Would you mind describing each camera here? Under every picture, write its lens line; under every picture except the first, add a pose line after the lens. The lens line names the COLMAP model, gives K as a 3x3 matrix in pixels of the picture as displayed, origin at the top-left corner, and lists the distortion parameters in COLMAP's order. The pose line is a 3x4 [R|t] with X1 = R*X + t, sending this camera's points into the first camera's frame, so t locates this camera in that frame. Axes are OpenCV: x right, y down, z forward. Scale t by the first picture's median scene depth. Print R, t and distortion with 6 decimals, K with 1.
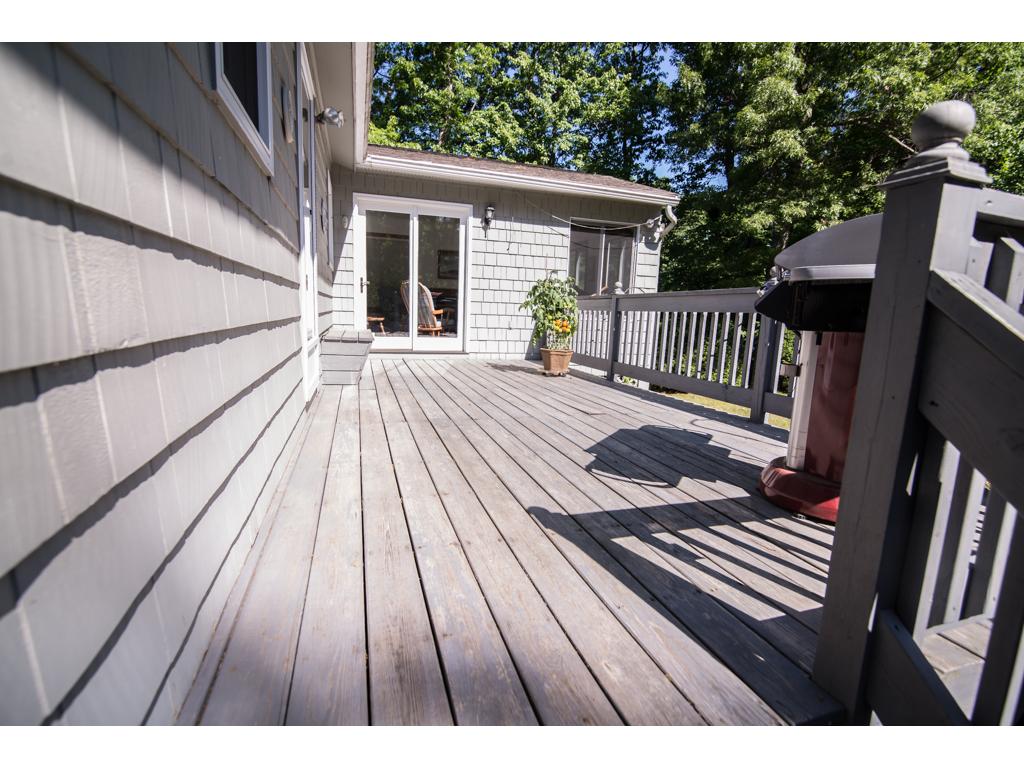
lens RADIAL K [[469.0, 0, 507.6], [0, 469.0, 385.1], [0, 0, 1]] dist [-0.020703, 0.002490]
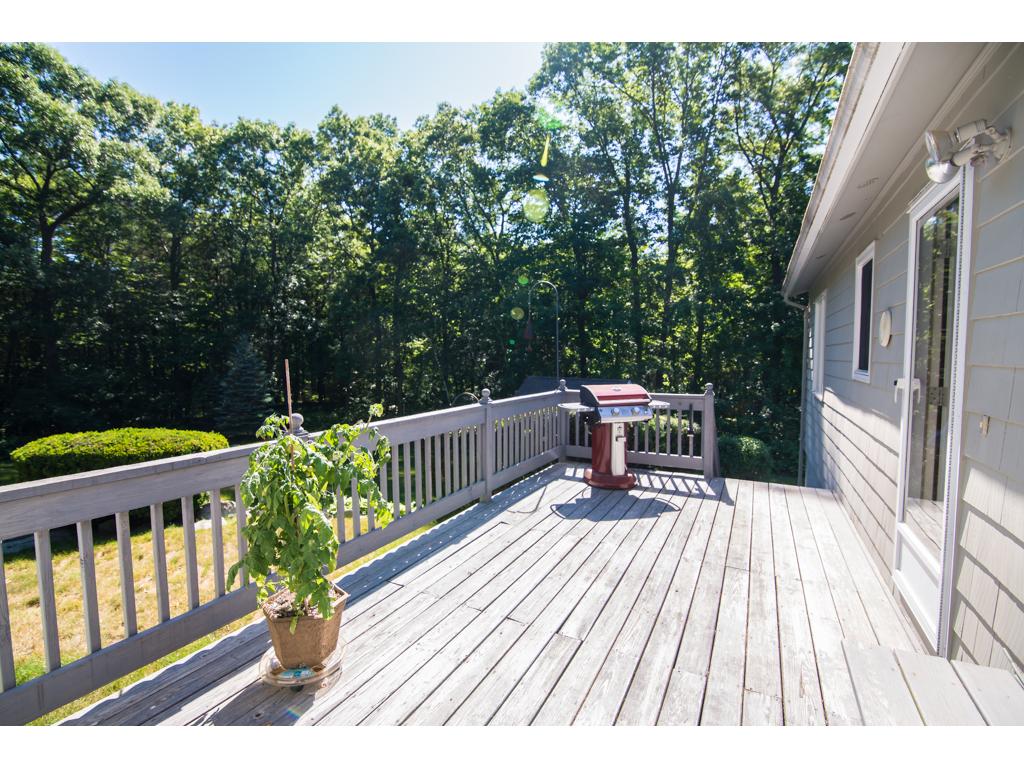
lens RADIAL K [[467.8, 0, 506.3], [0, 467.8, 387.9], [0, 0, 1]] dist [-0.000103, -0.000116]
pose [[-0.694943, -0.081853, 0.714391, -0.199310], [0.088862, 0.976108, 0.198283, -0.225388], [-0.713553, 0.201278, -0.671066, 0.801118]]
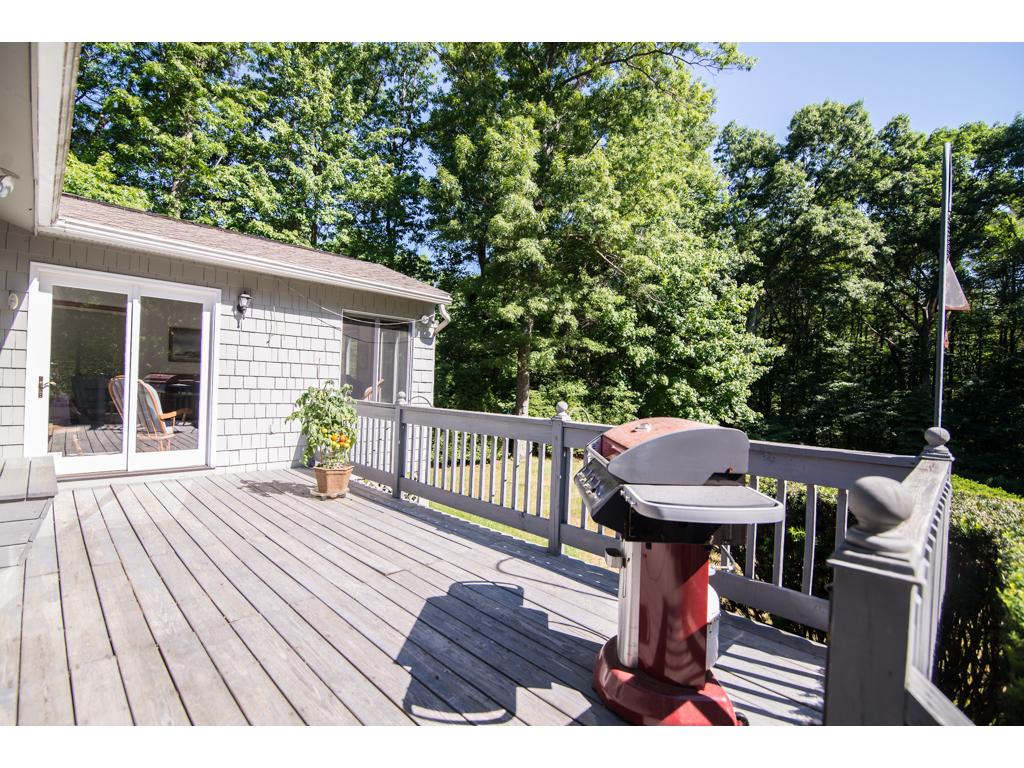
lens RADIAL K [[469.0, 0, 507.0], [0, 469.0, 386.9], [0, 0, 1]] dist [-0.020703, 0.002490]
pose [[0.883684, -0.004949, 0.468059, -0.011802], [0.066154, 0.991228, -0.114416, -0.074414], [-0.463386, 0.132071, 0.876259, 0.051954]]
